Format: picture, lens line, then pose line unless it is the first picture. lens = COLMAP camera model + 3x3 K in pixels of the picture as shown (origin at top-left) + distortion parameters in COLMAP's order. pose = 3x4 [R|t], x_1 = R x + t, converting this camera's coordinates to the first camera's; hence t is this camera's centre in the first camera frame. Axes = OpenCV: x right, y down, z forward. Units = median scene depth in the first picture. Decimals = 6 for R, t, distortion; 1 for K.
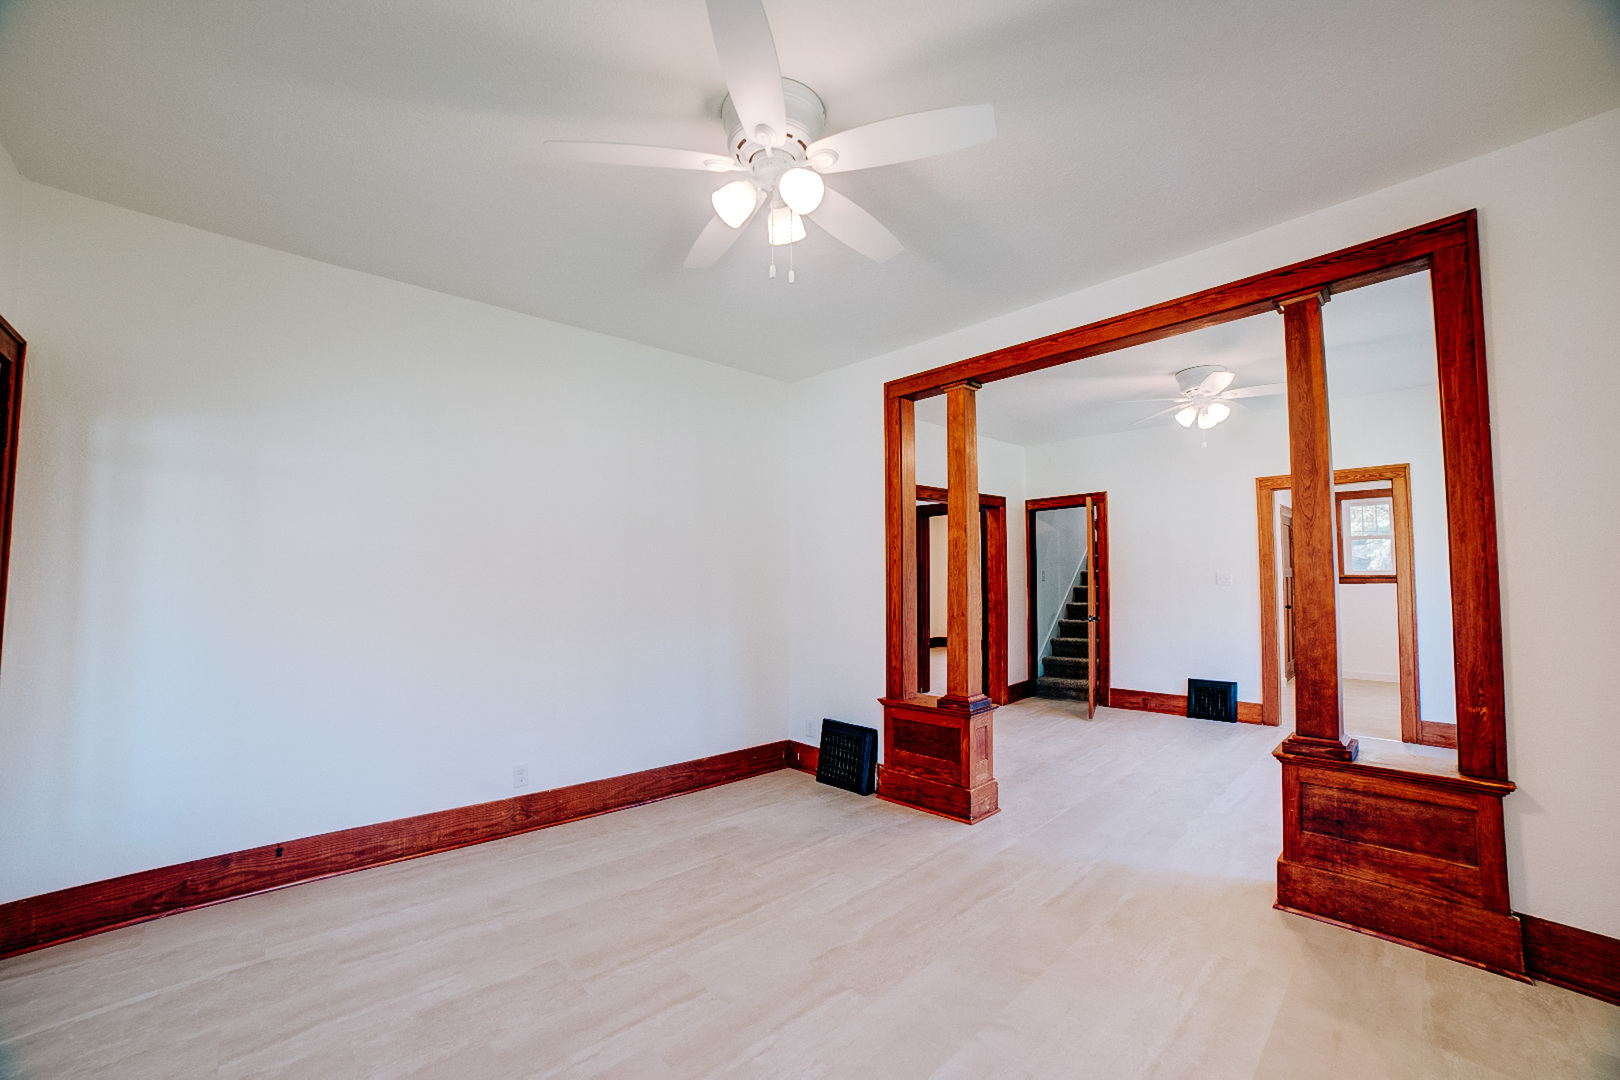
lens RADIAL K [[684.8, 0, 804.4], [0, 684.8, 547.0], [0, 0, 1]] dist [0.002516, 0.001264]
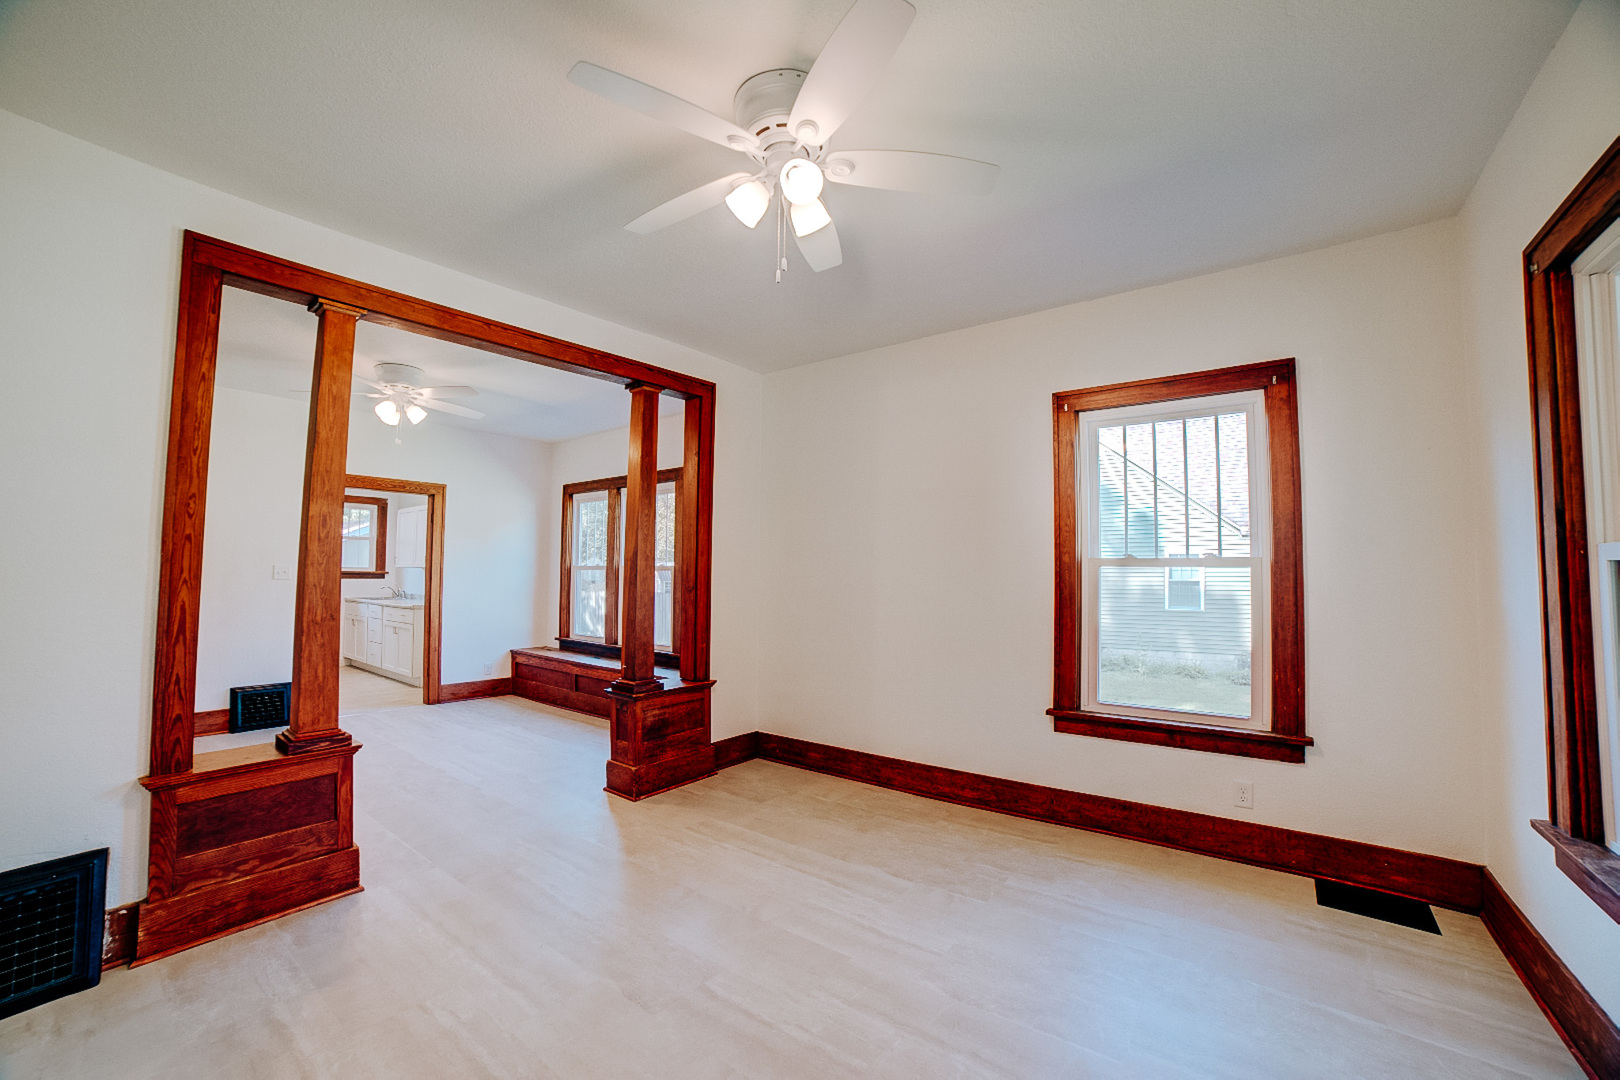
lens RADIAL K [[684.8, 0, 799.4], [0, 684.8, 542.6], [0, 0, 1]] dist [0.002516, 0.001264]
pose [[-0.148960, 0.059395, 0.987058, -0.729865], [-0.057930, 0.995956, -0.068673, 0.051019], [-0.987145, -0.067409, -0.144917, 0.788359]]
